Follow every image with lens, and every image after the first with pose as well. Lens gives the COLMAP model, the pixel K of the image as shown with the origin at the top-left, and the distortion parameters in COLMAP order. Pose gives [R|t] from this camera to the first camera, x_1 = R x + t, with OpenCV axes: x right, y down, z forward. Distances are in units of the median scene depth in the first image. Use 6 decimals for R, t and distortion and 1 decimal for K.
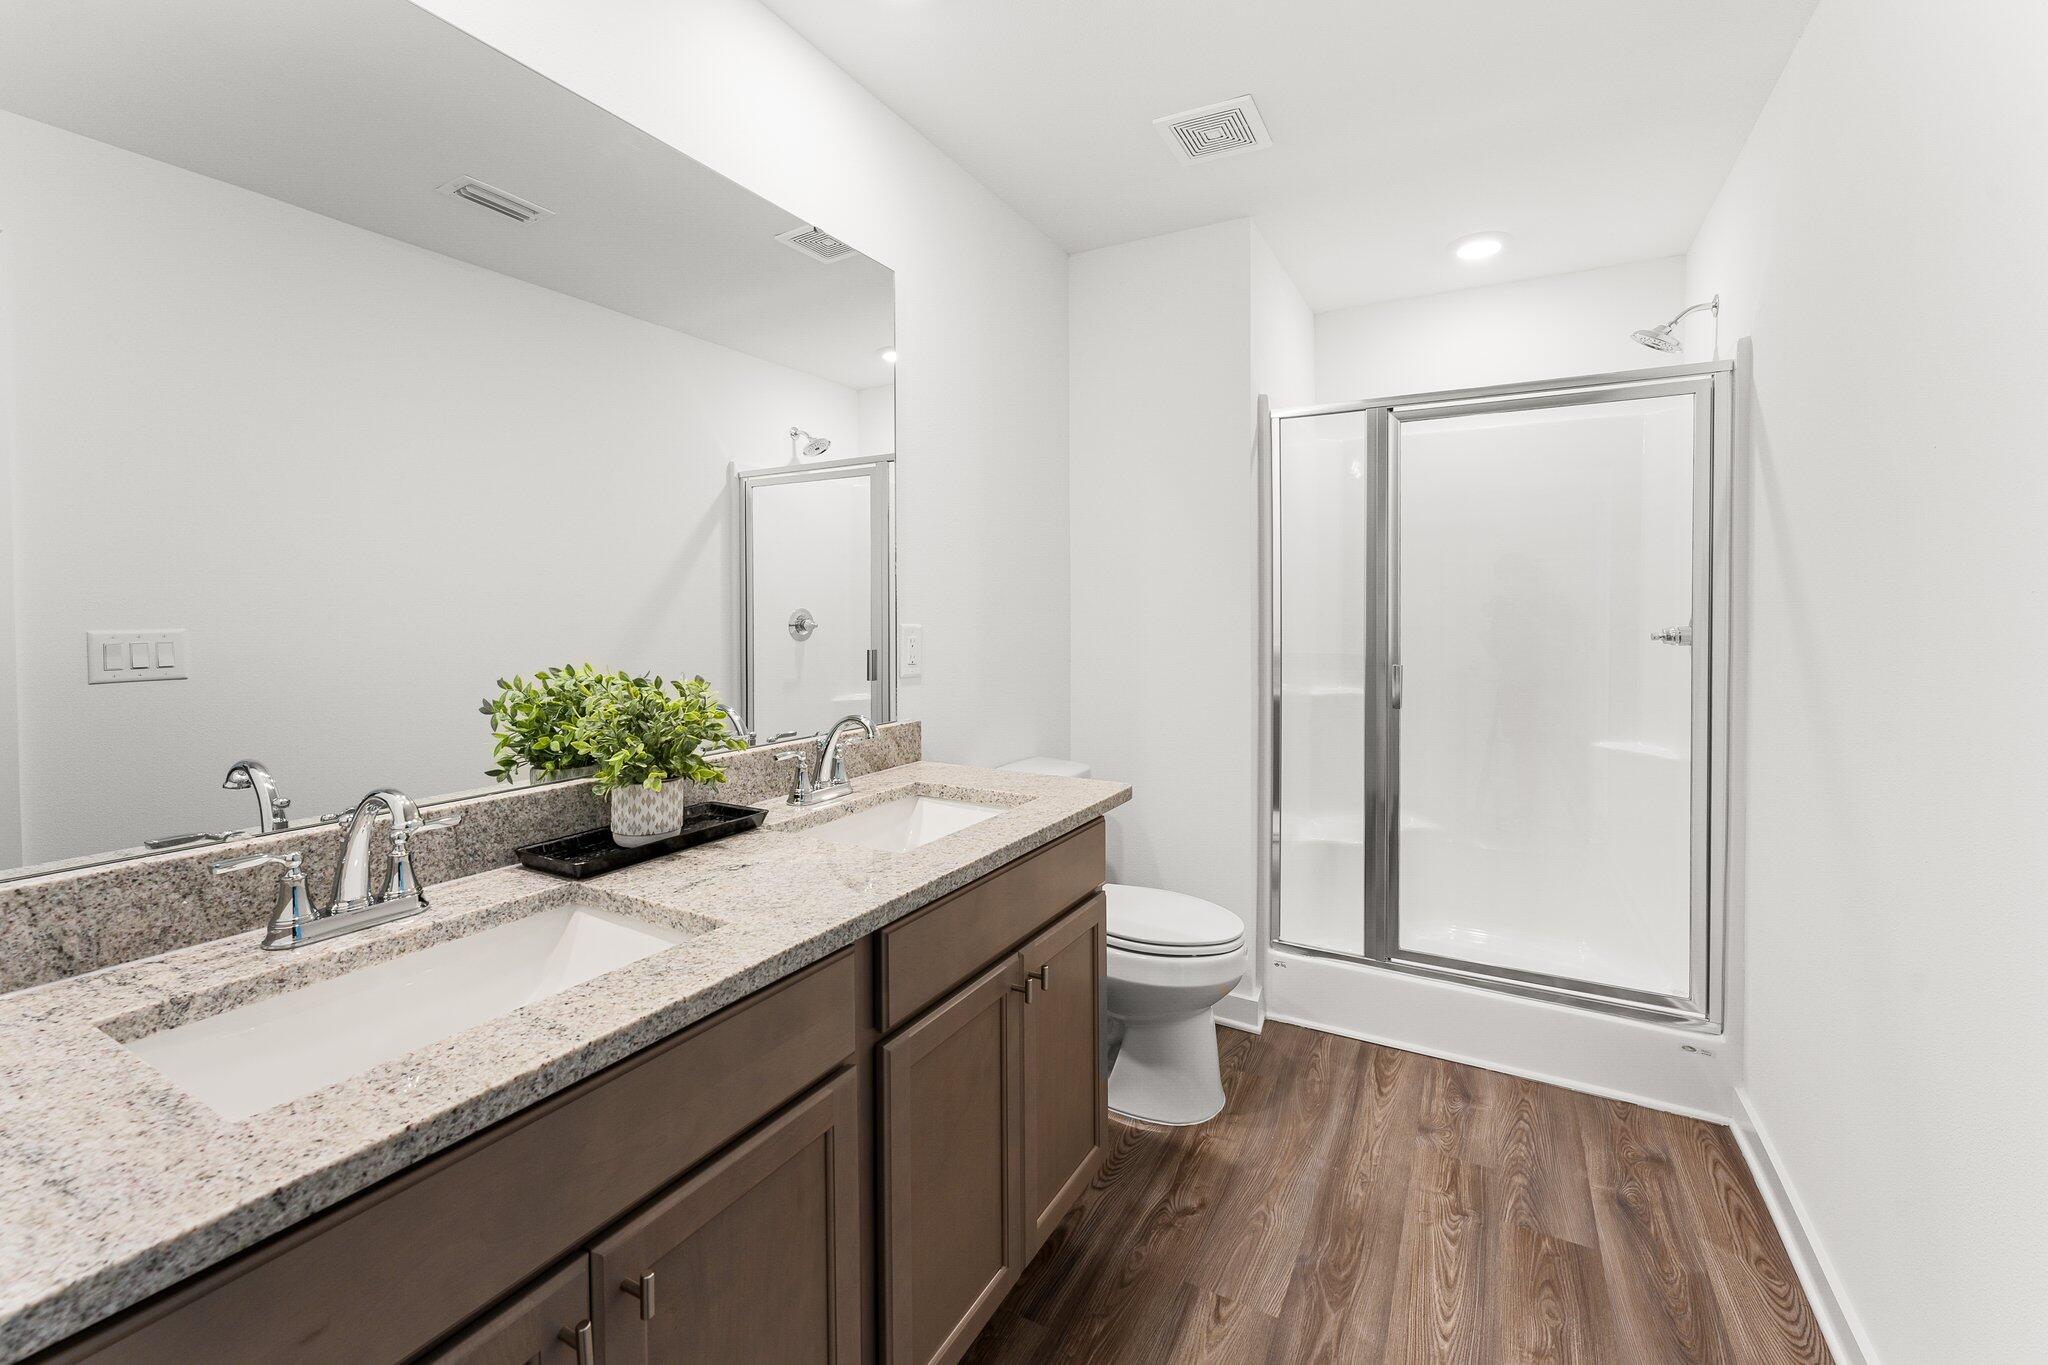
lens RADIAL K [[837.0, 0, 1029.2], [0, 837.0, 627.1], [0, 0, 1]] dist [-0.001205, -0.000118]
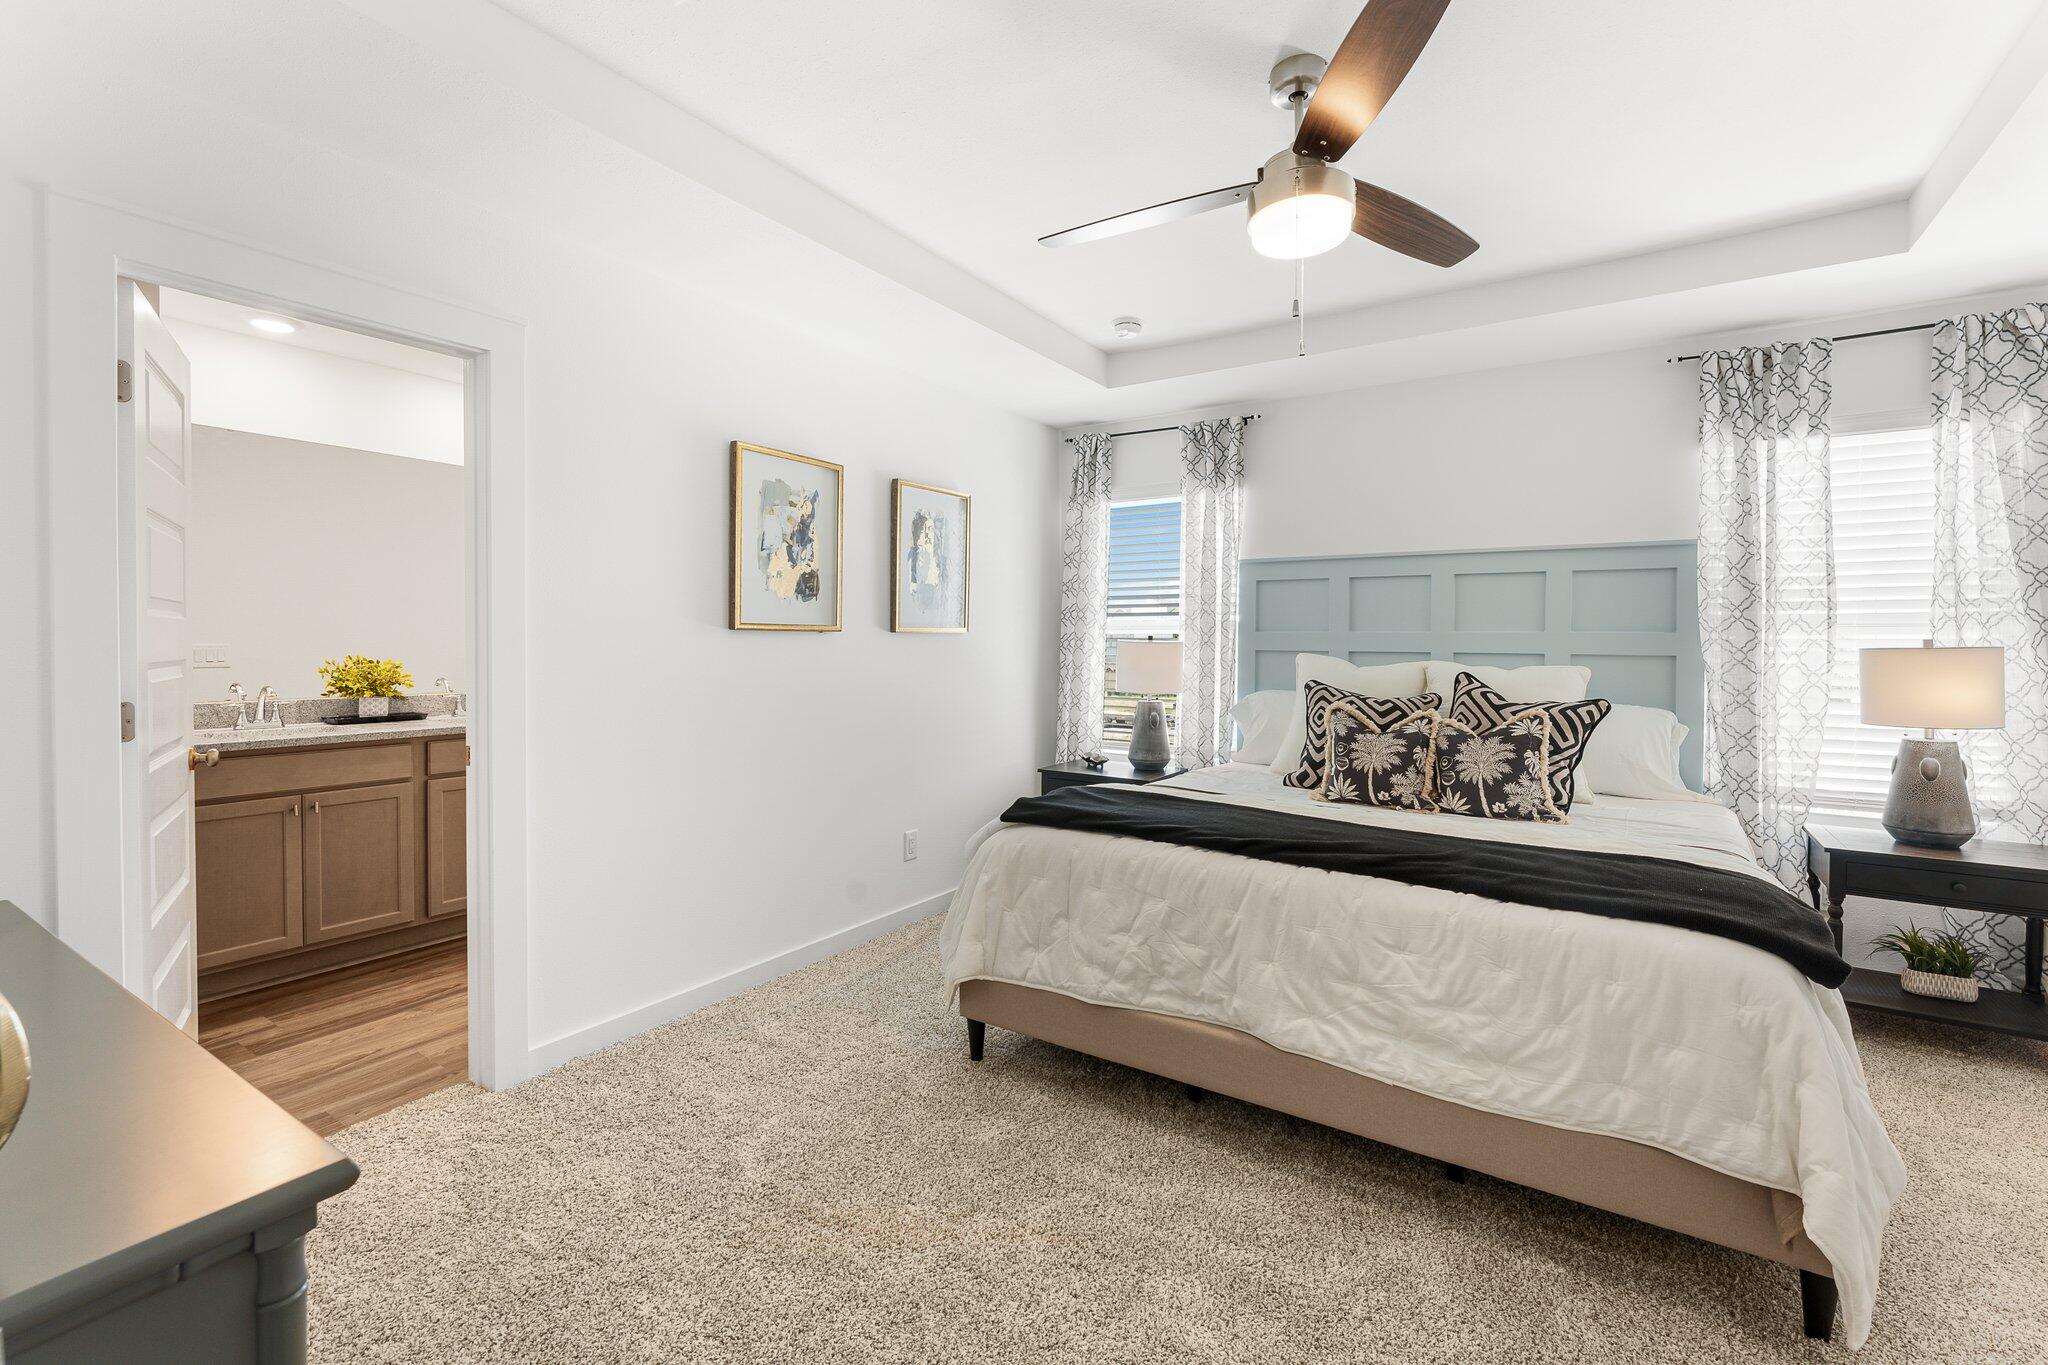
lens RADIAL K [[882.2, 0, 1022.6], [0, 882.2, 638.5], [0, 0, 1]] dist [-0.000361, -0.000043]
pose [[0.996469, 0.003163, -0.083900, 2.049950], [-0.004216, 0.999915, -0.012366, 0.017314], [0.083854, 0.012676, 0.996397, -1.839998]]
